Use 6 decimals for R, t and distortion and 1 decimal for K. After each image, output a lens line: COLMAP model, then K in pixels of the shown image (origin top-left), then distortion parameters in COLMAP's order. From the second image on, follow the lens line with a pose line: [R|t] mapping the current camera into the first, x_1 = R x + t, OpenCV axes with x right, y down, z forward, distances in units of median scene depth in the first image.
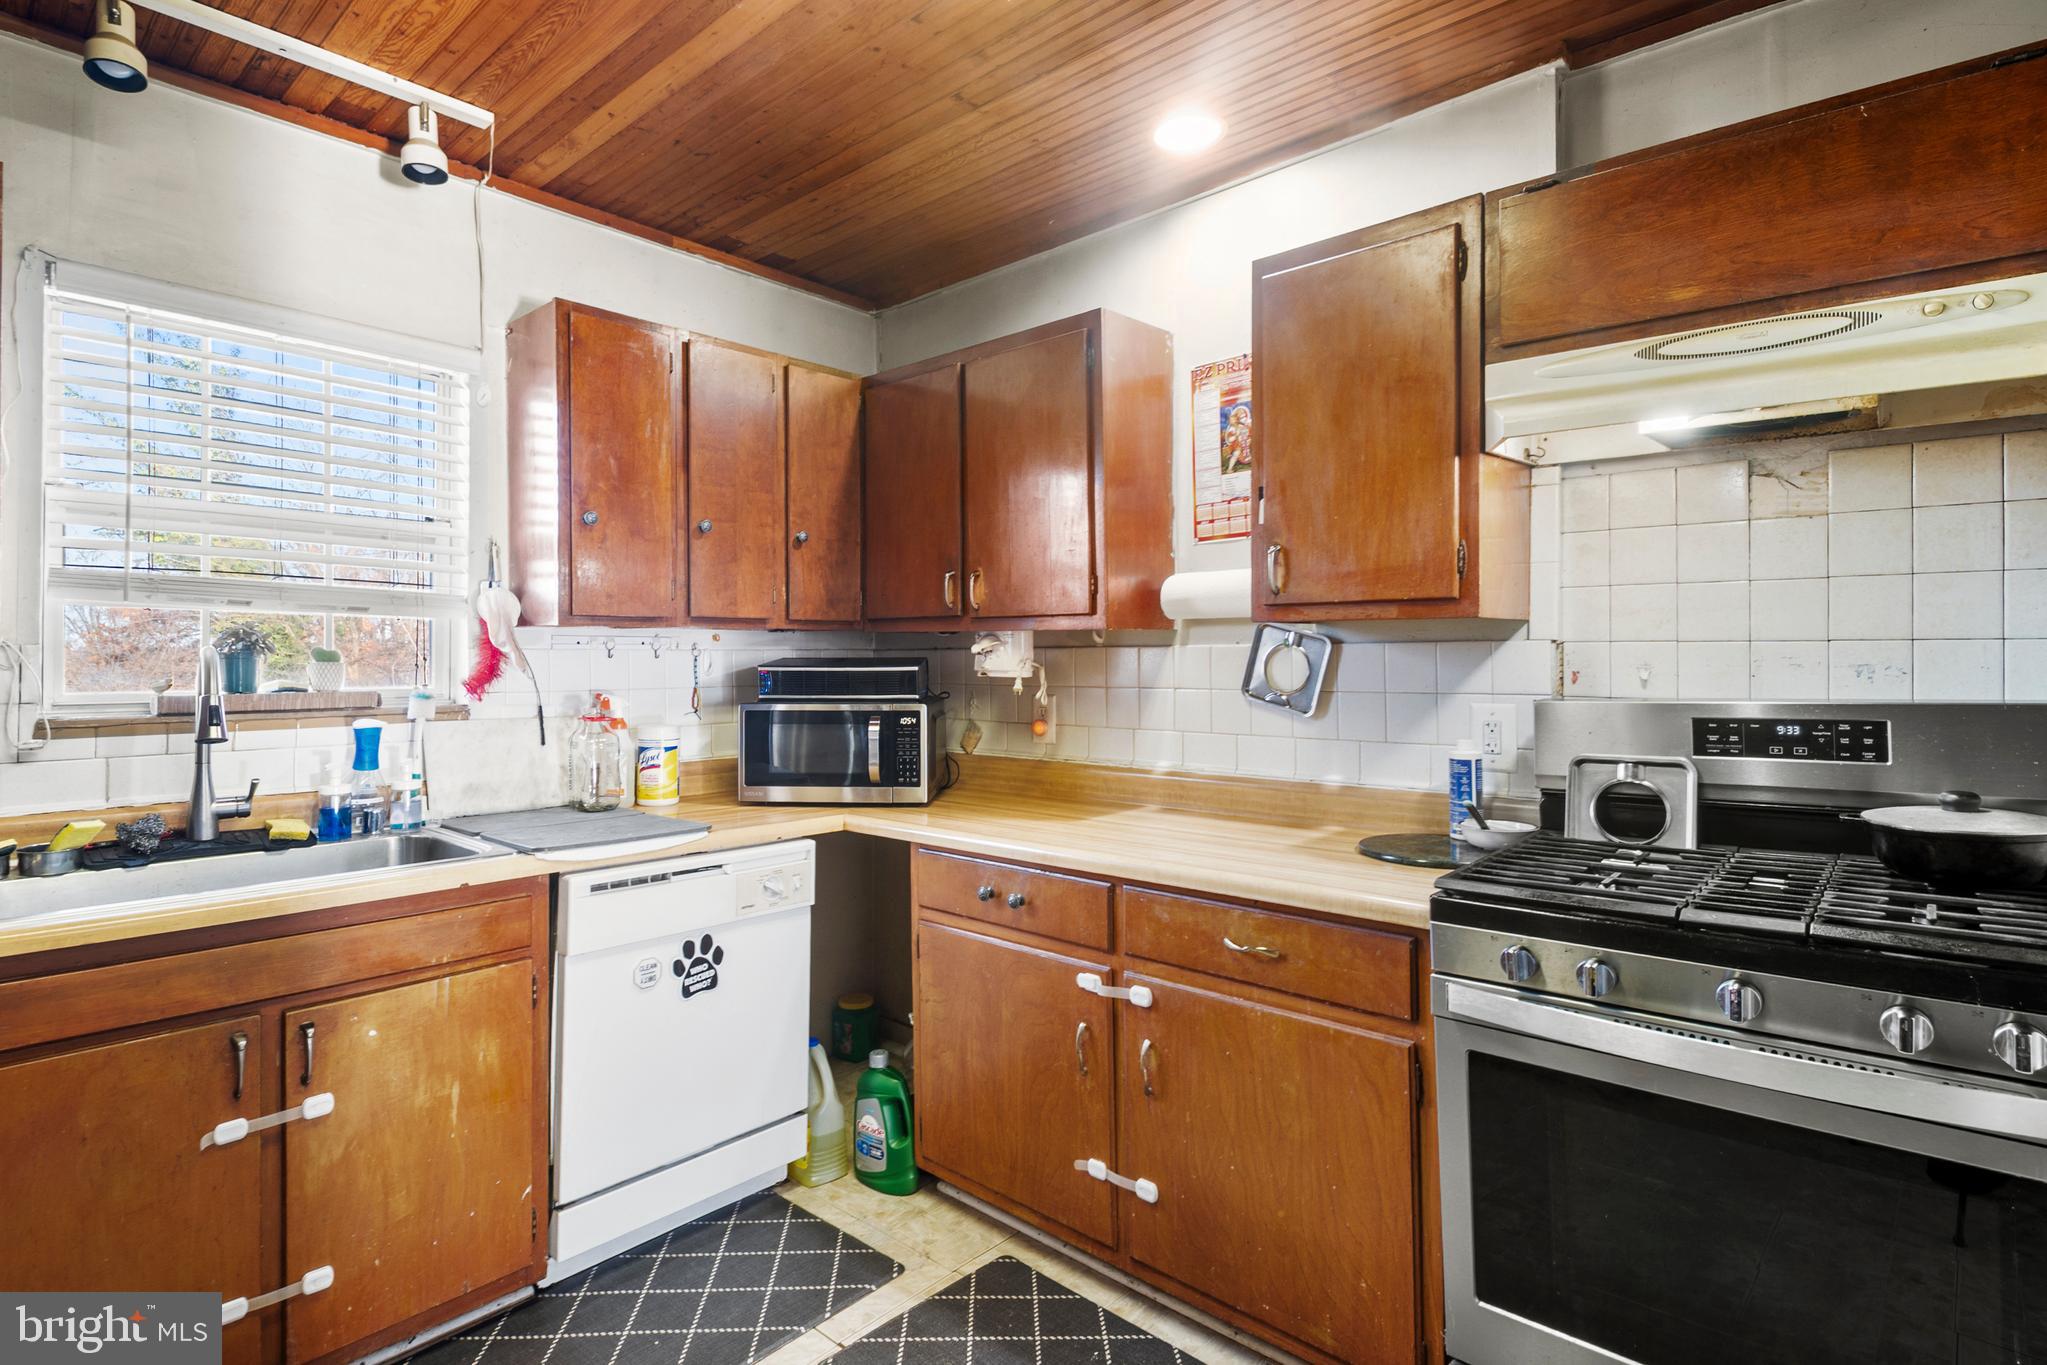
lens RADIAL K [[1010.6, 0, 1031.9], [0, 1010.6, 665.7], [0, 0, 1]] dist [0.006756, -0.009350]
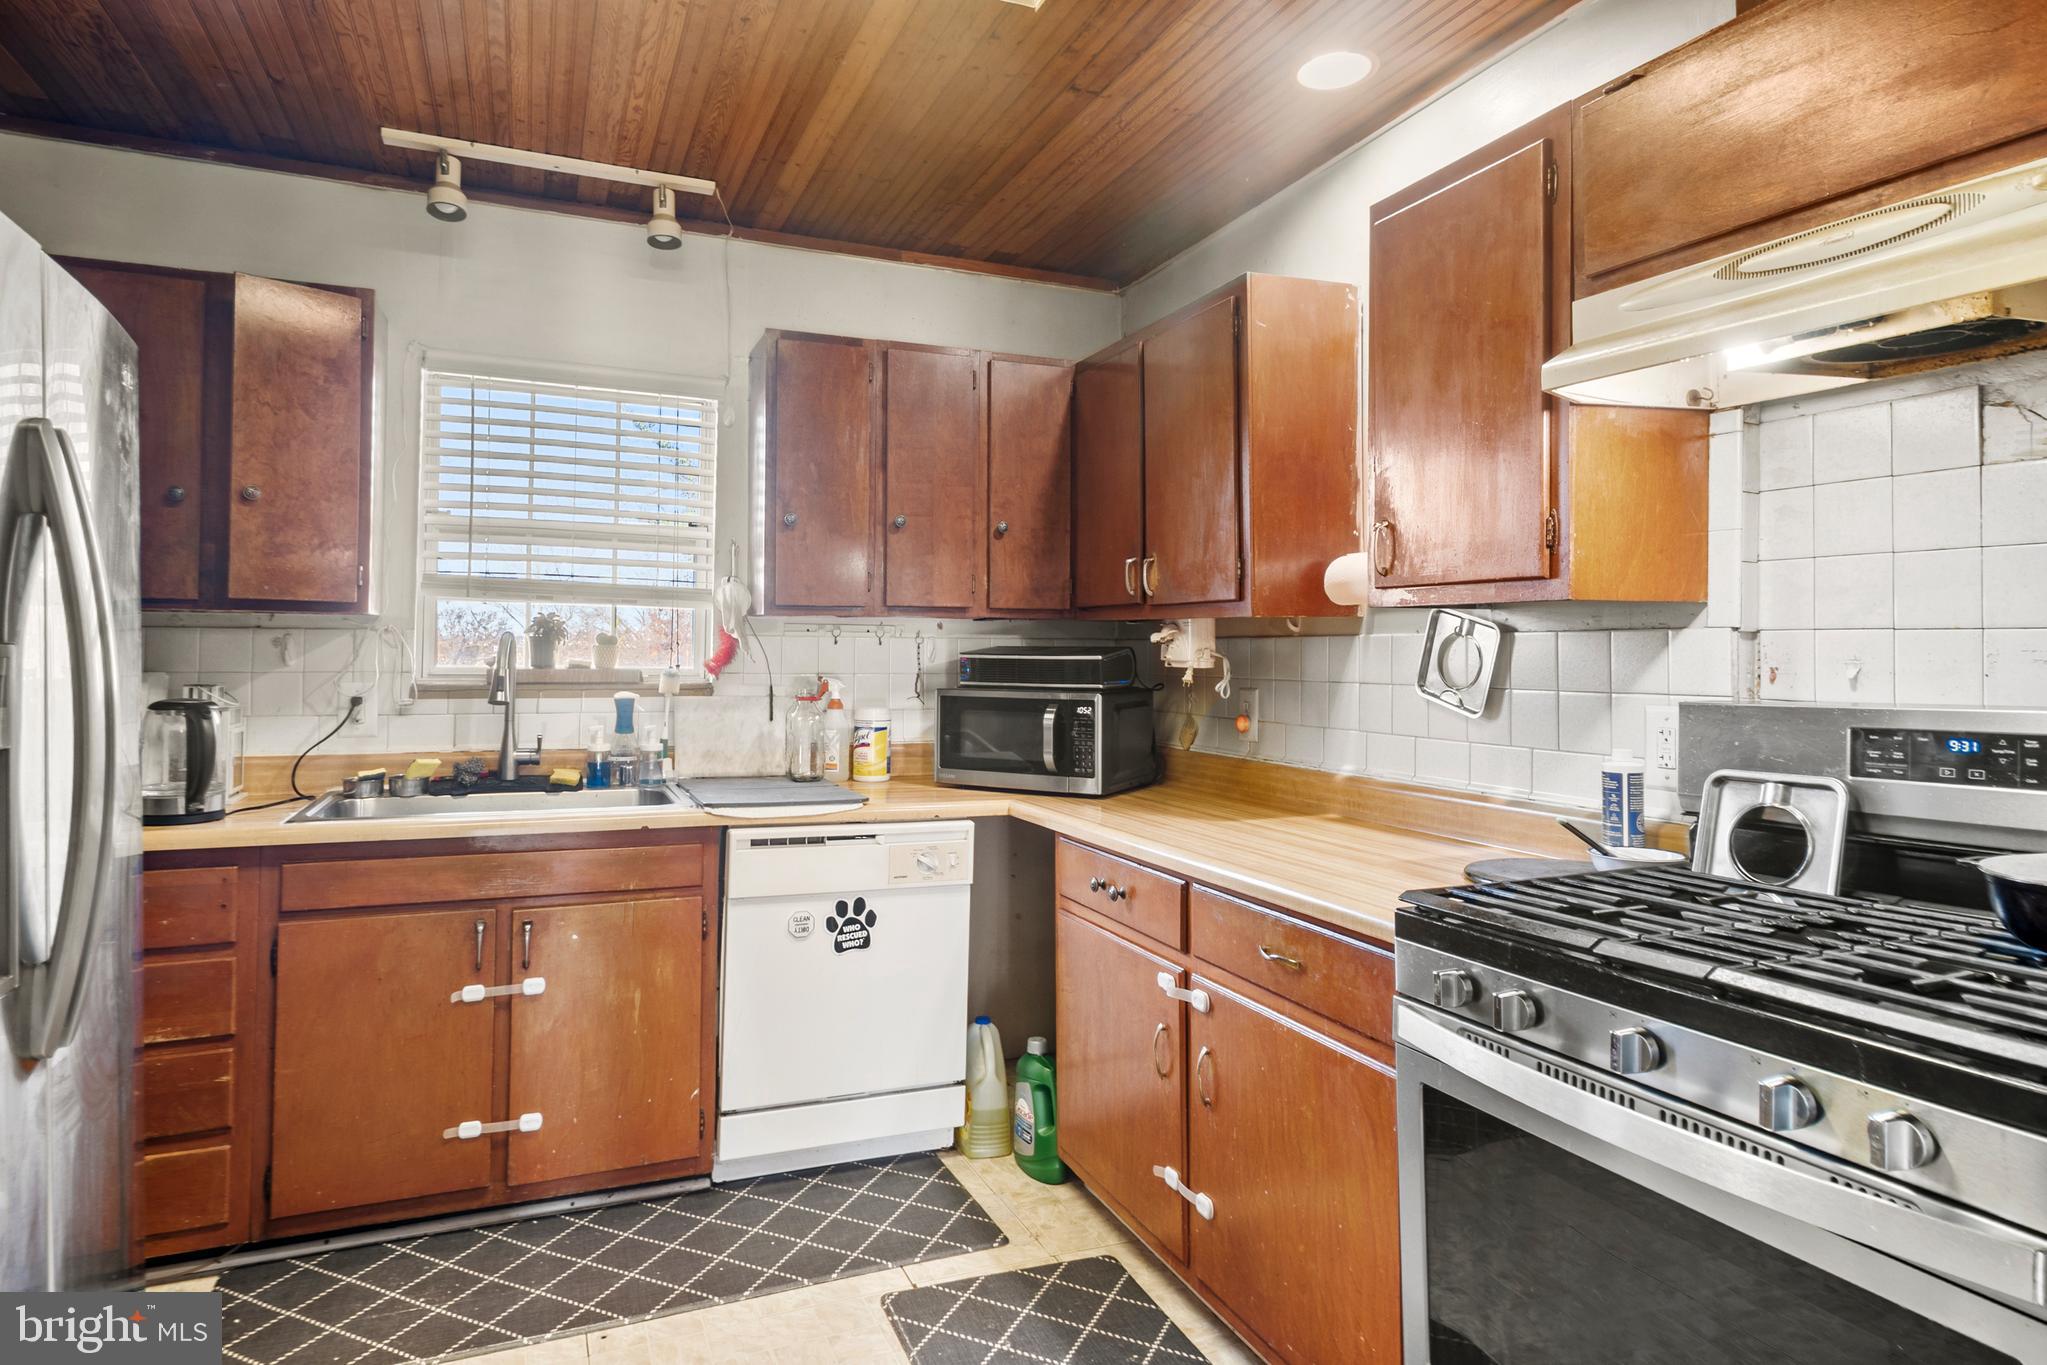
lens RADIAL K [[1150.8, 0, 1018.1], [0, 1150.8, 647.3], [0, 0, 1]] dist [-0.008427, -0.000369]
pose [[0.903367, 0.008003, -0.428795, 0.389217], [-0.013302, 0.999868, -0.009361, 0.006068], [0.428663, 0.014160, 0.903353, -0.053787]]
